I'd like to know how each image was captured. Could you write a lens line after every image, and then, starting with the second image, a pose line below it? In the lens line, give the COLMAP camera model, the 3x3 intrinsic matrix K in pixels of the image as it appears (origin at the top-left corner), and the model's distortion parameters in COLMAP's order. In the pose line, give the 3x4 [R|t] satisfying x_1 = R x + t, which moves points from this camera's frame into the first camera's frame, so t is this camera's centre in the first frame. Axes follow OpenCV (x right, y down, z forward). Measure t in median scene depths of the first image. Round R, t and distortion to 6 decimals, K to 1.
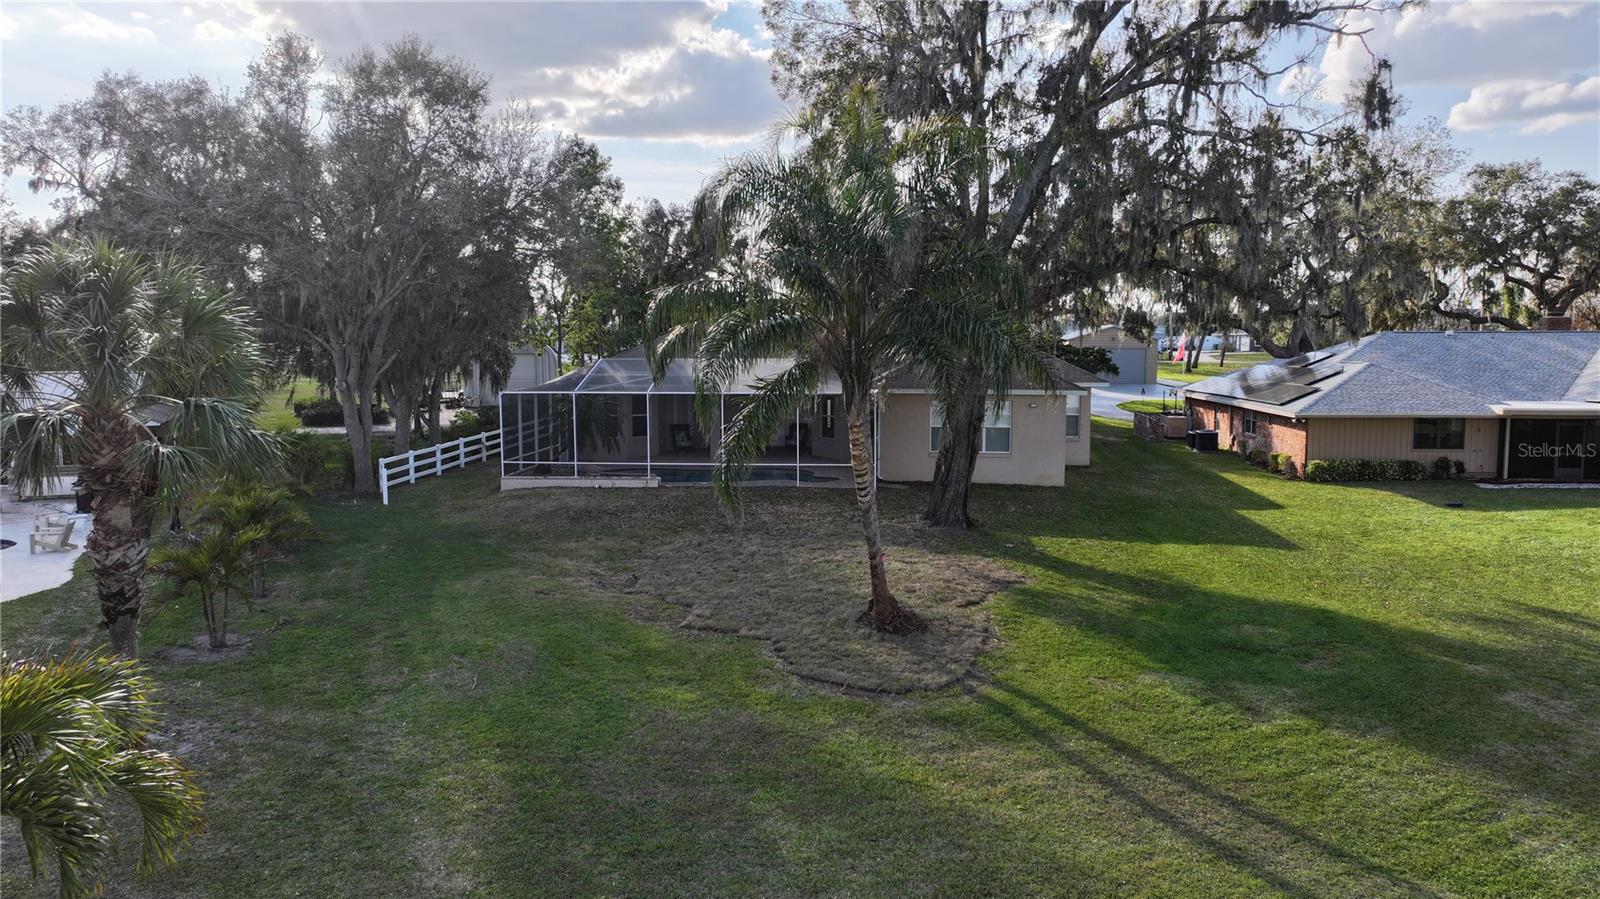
lens RADIAL K [[1130.0, 0, 810.5], [0, 1130.0, 444.6], [0, 0, 1]] dist [0.005741, 0.009400]
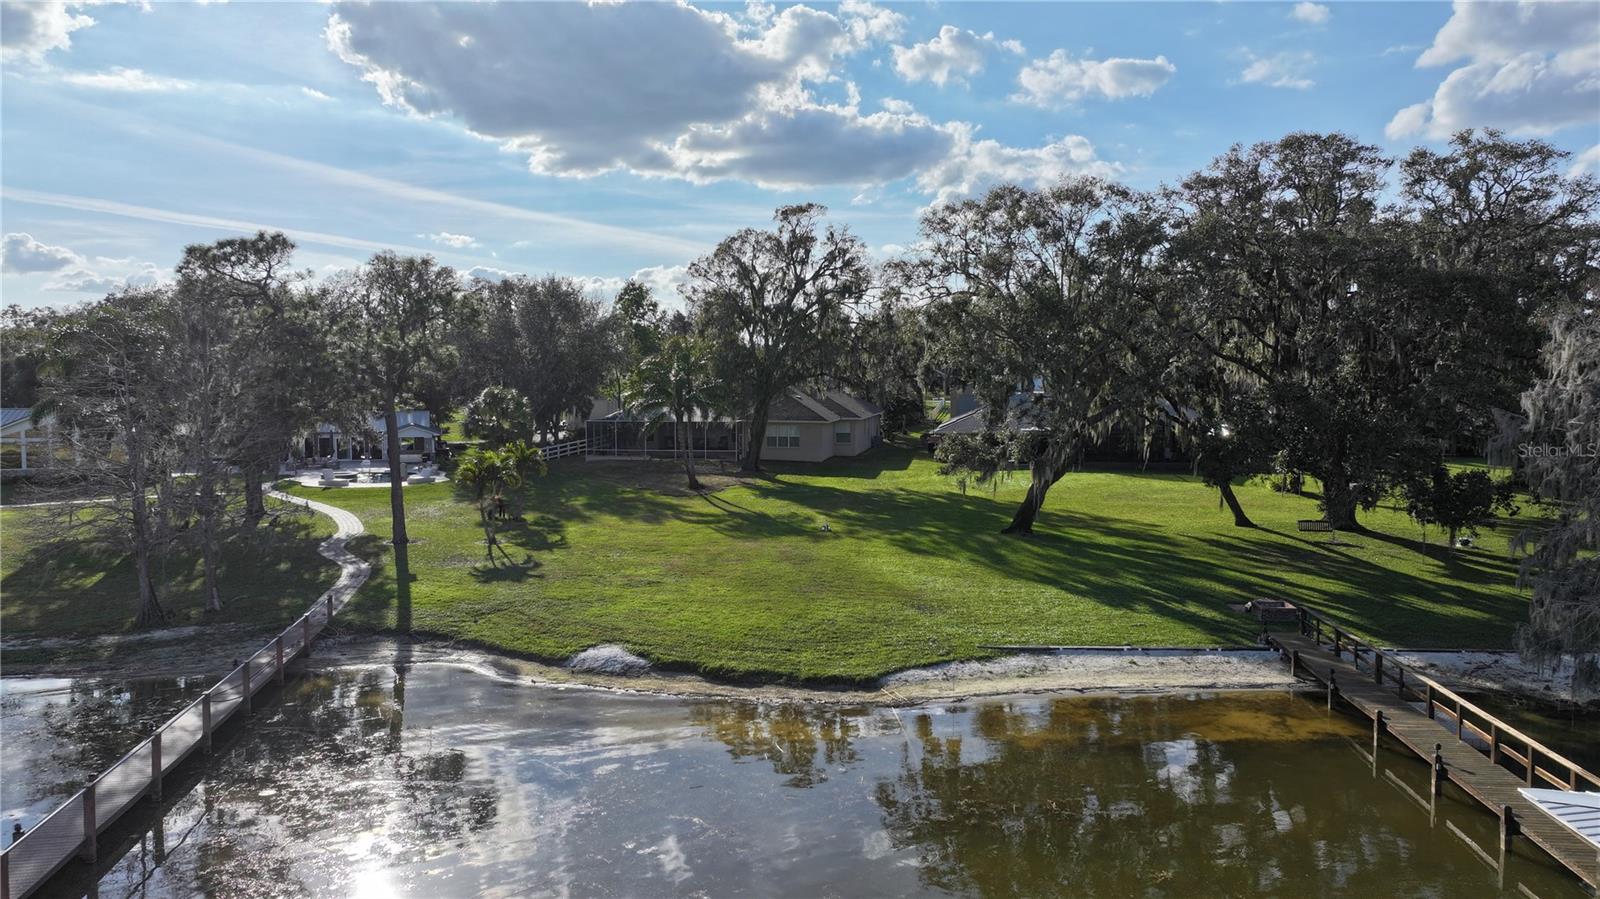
lens RADIAL K [[1130.0, 0, 810.5], [0, 1130.0, 444.6], [0, 0, 1]] dist [0.005741, 0.009400]
pose [[0.997169, 0.009279, -0.074623, 0.294659], [-0.011385, 0.999548, -0.027838, 0.050166], [0.074331, 0.028608, 0.996823, -1.050671]]
